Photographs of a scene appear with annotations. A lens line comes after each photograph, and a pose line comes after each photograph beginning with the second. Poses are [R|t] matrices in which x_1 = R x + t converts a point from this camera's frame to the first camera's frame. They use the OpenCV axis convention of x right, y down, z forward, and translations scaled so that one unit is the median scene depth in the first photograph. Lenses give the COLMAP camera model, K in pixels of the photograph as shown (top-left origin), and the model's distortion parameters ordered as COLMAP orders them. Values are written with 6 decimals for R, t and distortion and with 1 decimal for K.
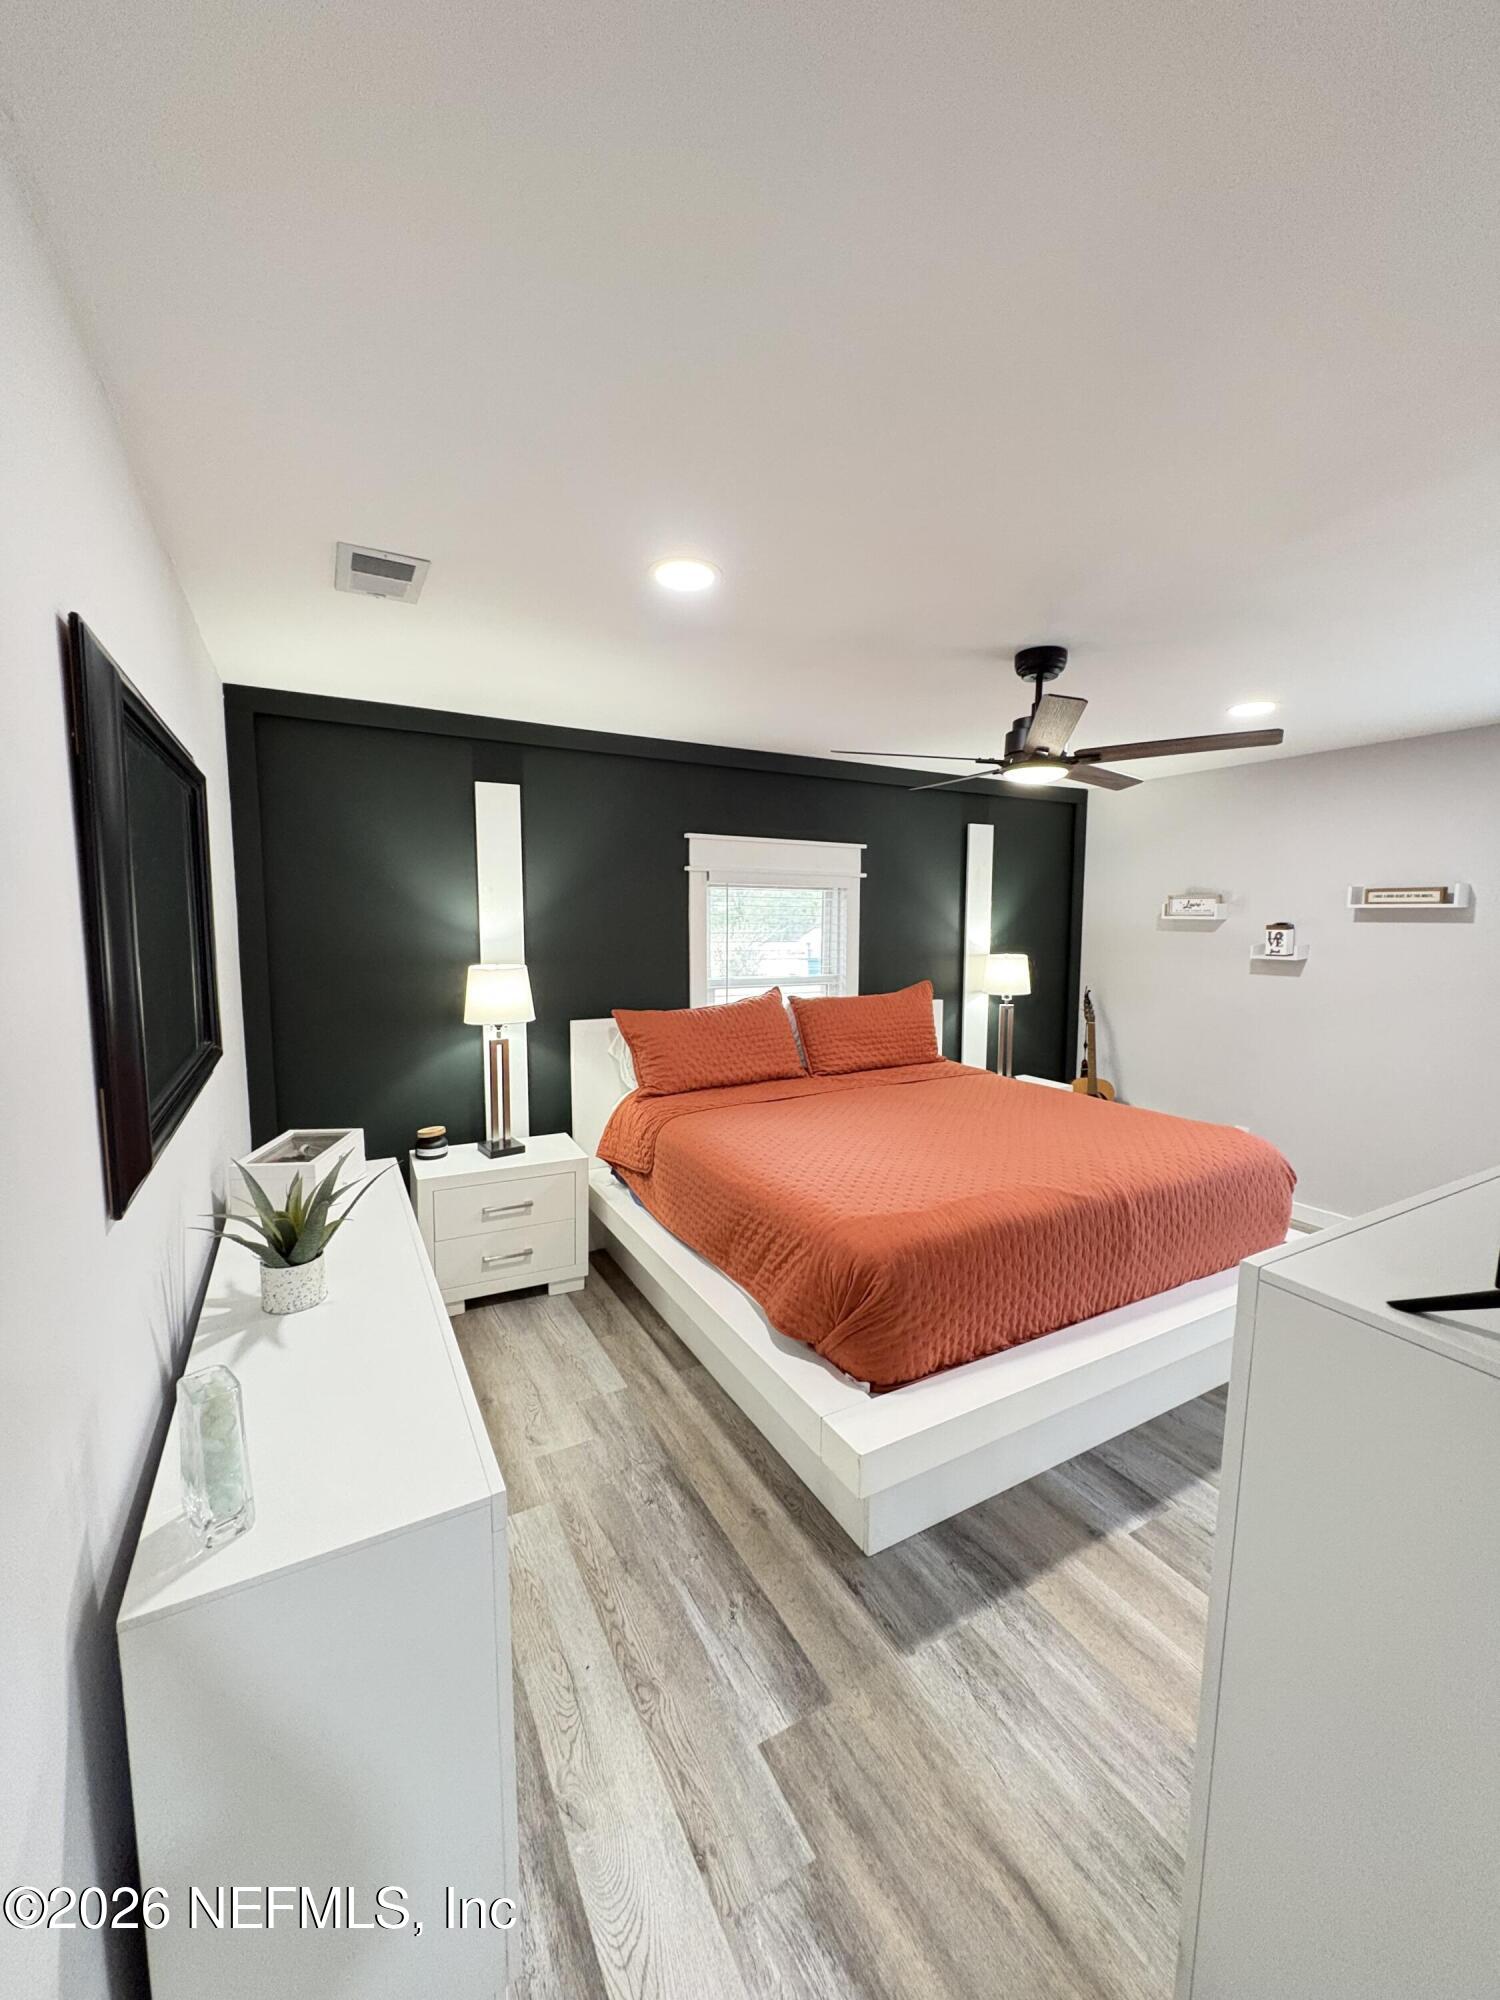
lens RADIAL K [[793.9, 0, 755.6], [0, 793.9, 994.1], [0, 0, 1]] dist [0.000723, 0.000817]
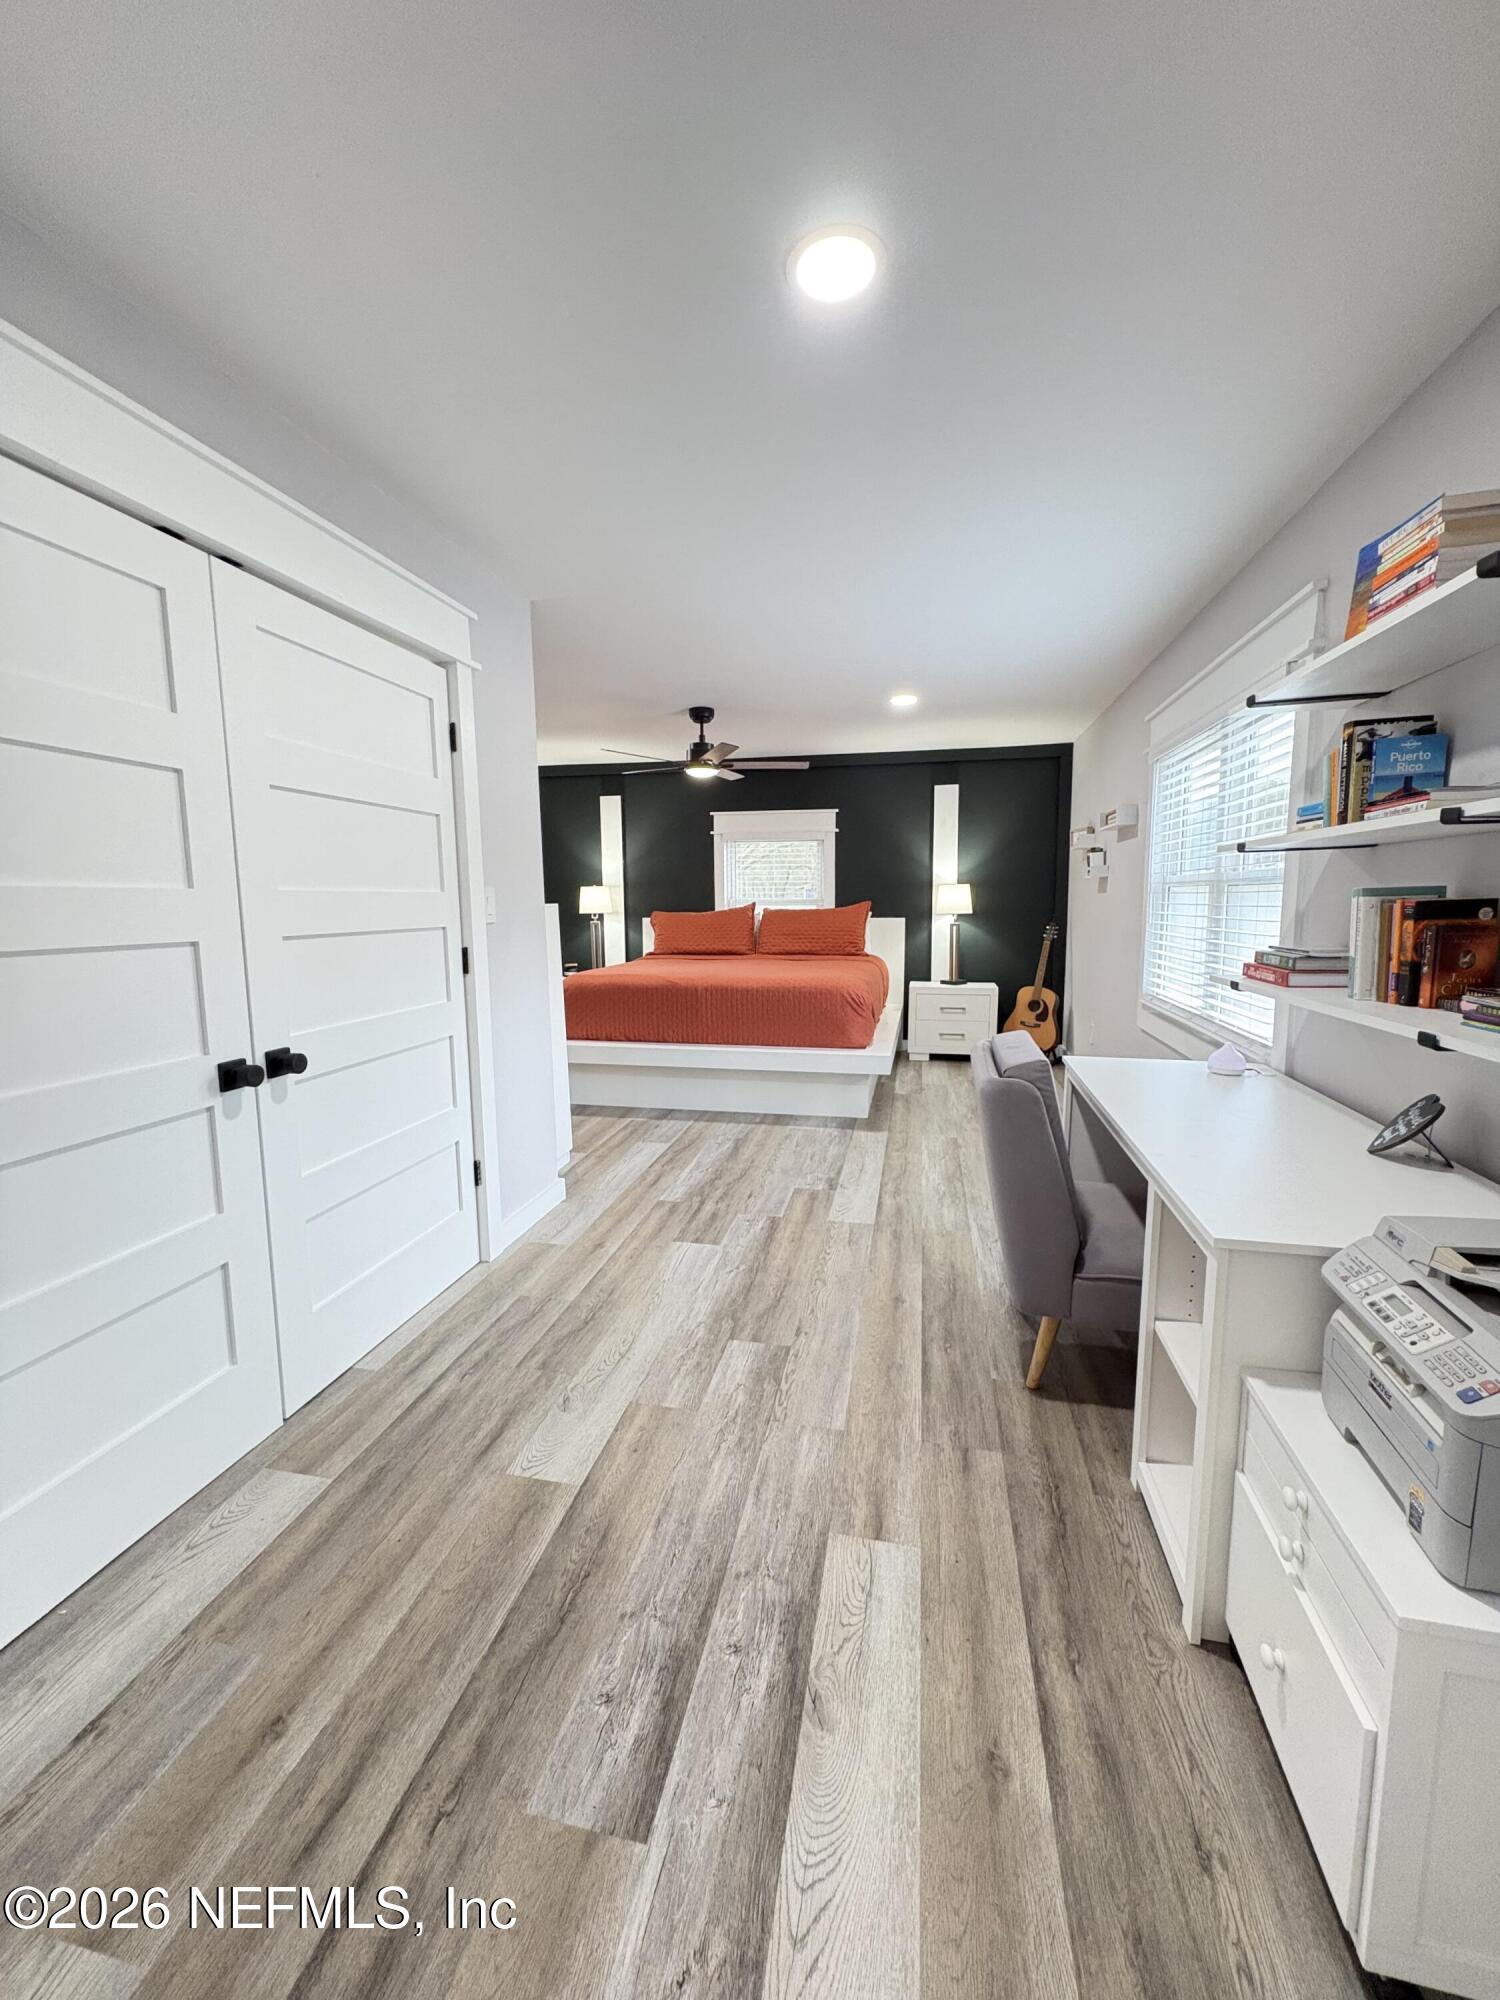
lens RADIAL K [[793.9, 0, 759.2], [0, 793.9, 997.1], [0, 0, 1]] dist [0.000723, 0.000817]
pose [[0.759279, 0.070158, -0.646973, 1.118590], [-0.051473, 0.997531, 0.047764, 0.108727], [0.648726, -0.002964, 0.761016, -0.241894]]
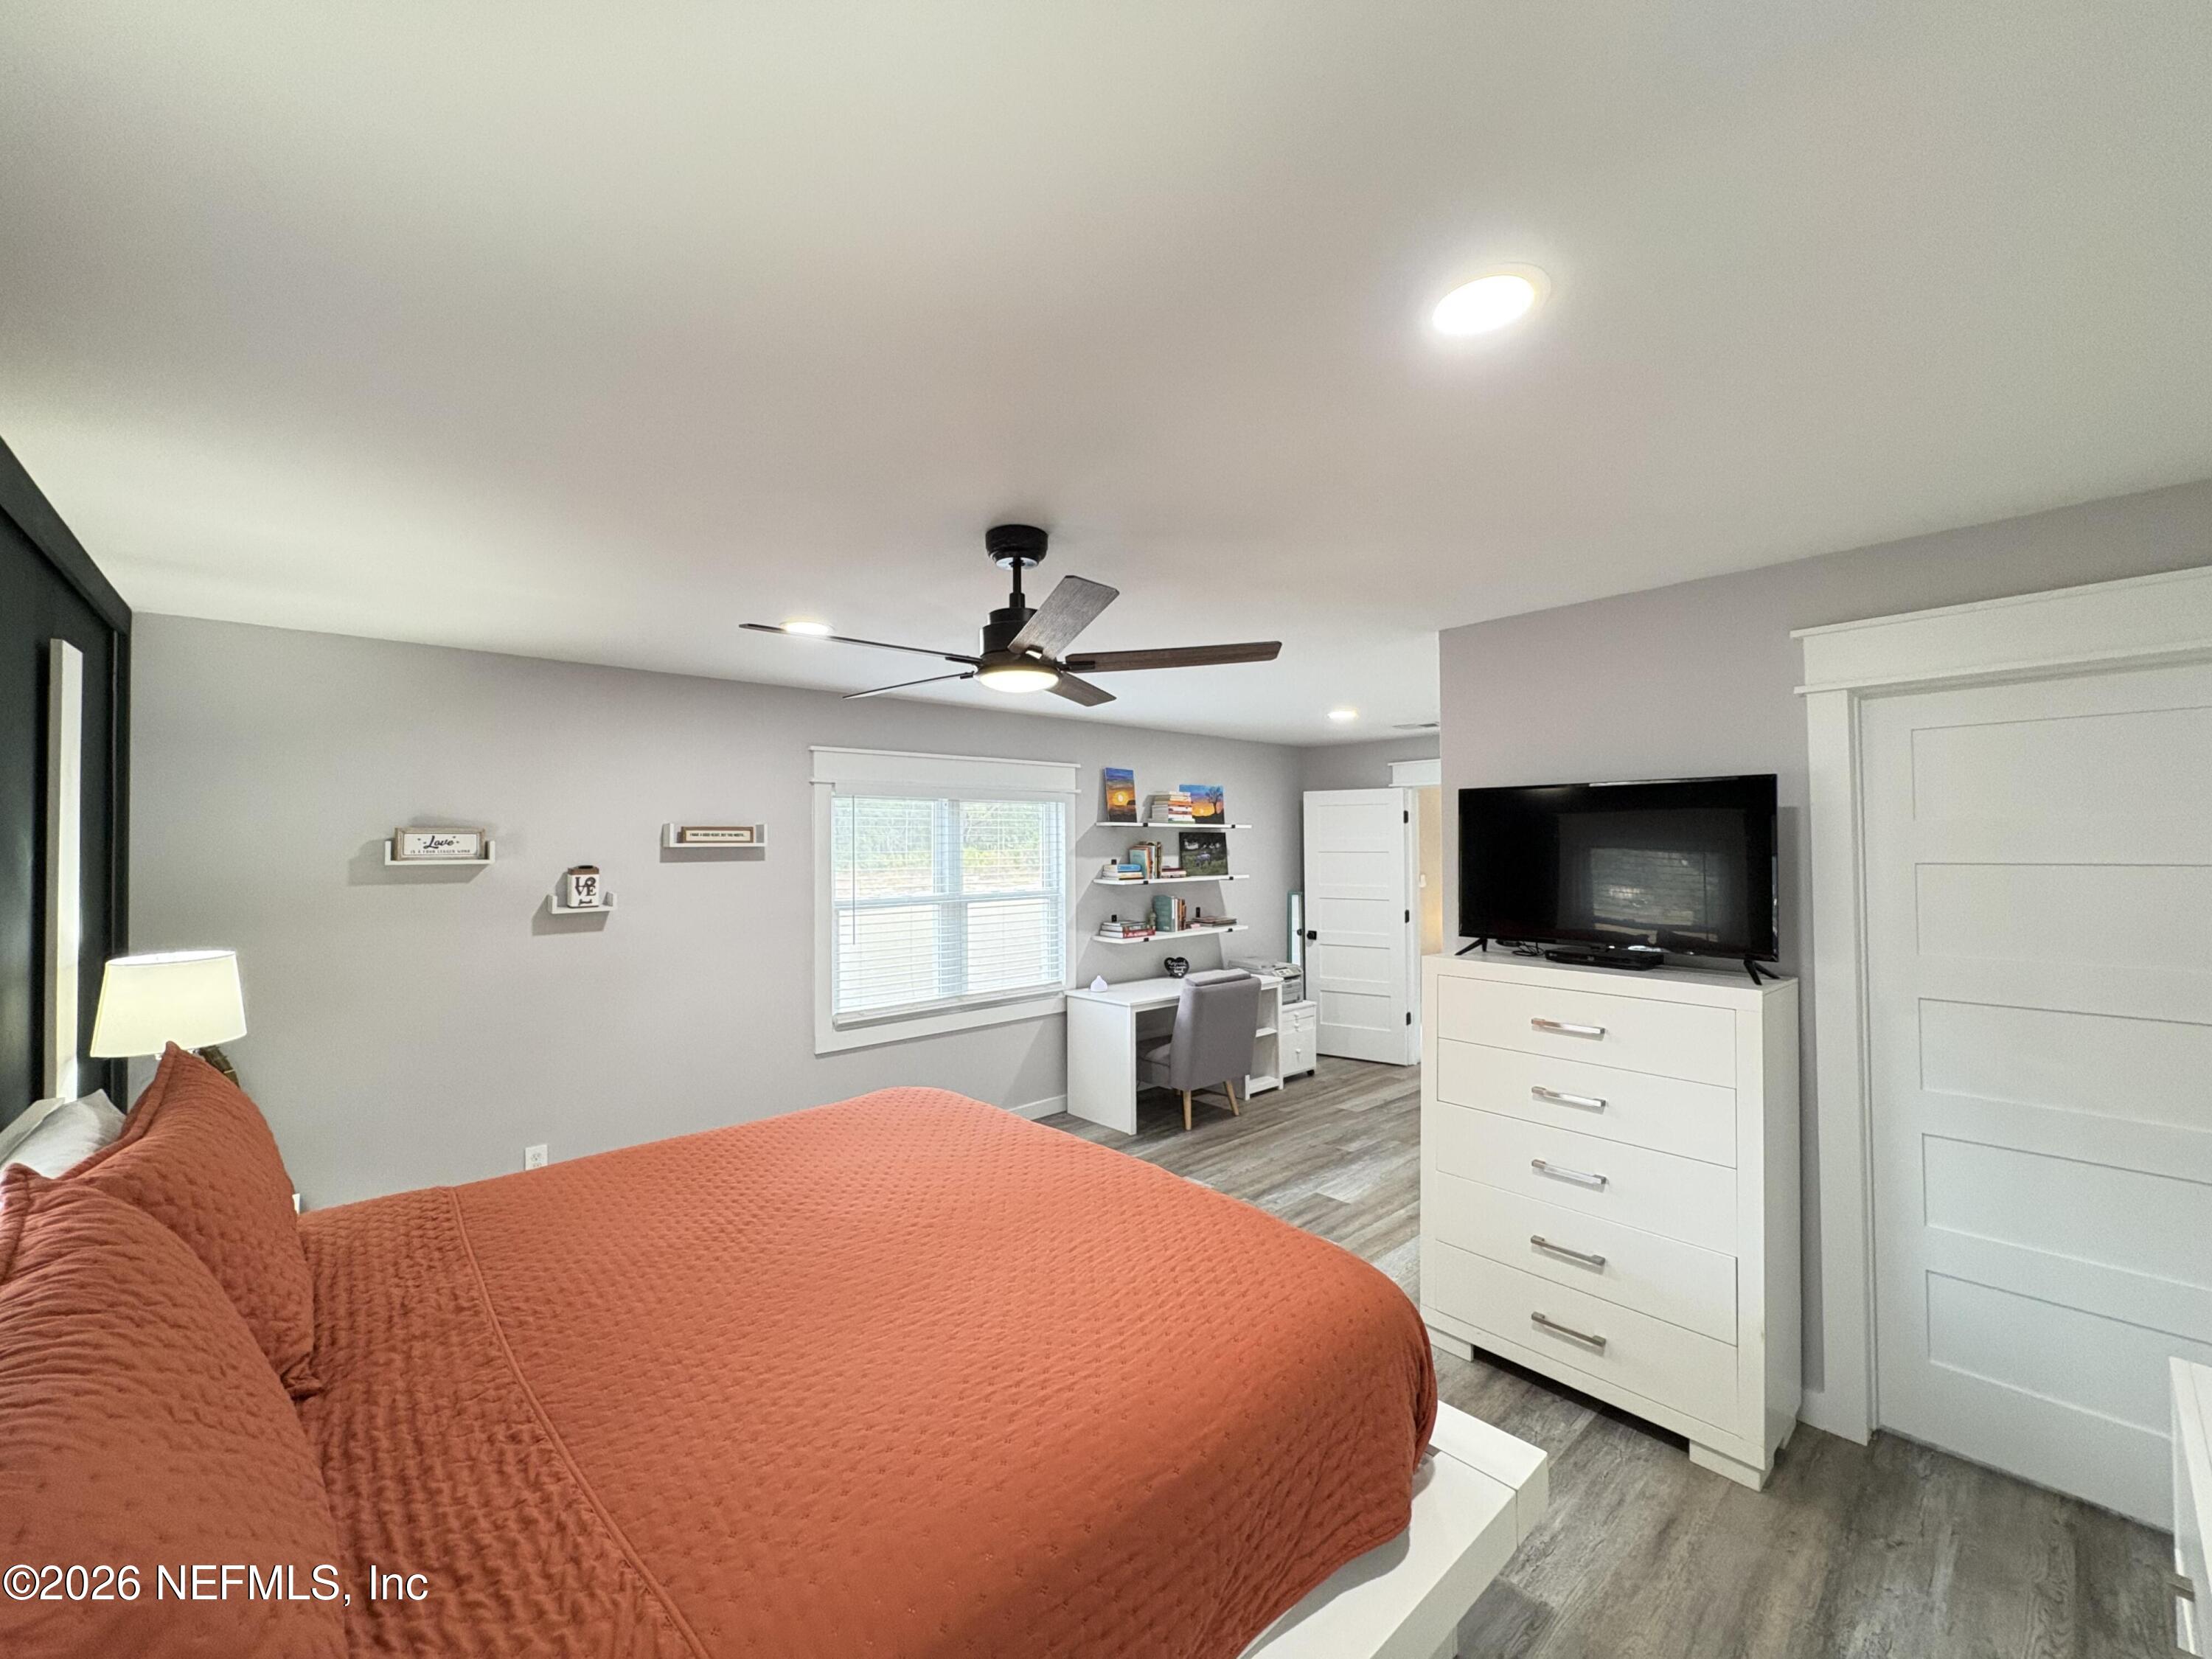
lens RADIAL K [[878.0, 0, 1101.9], [0, 878.0, 833.9], [0, 0, 1]] dist [0.000723, 0.000817]
pose [[-0.222100, 0.012352, 0.974946, -0.324981], [0.107091, 0.994179, 0.011801, -0.080069], [-0.969125, 0.107029, -0.222130, 0.723087]]
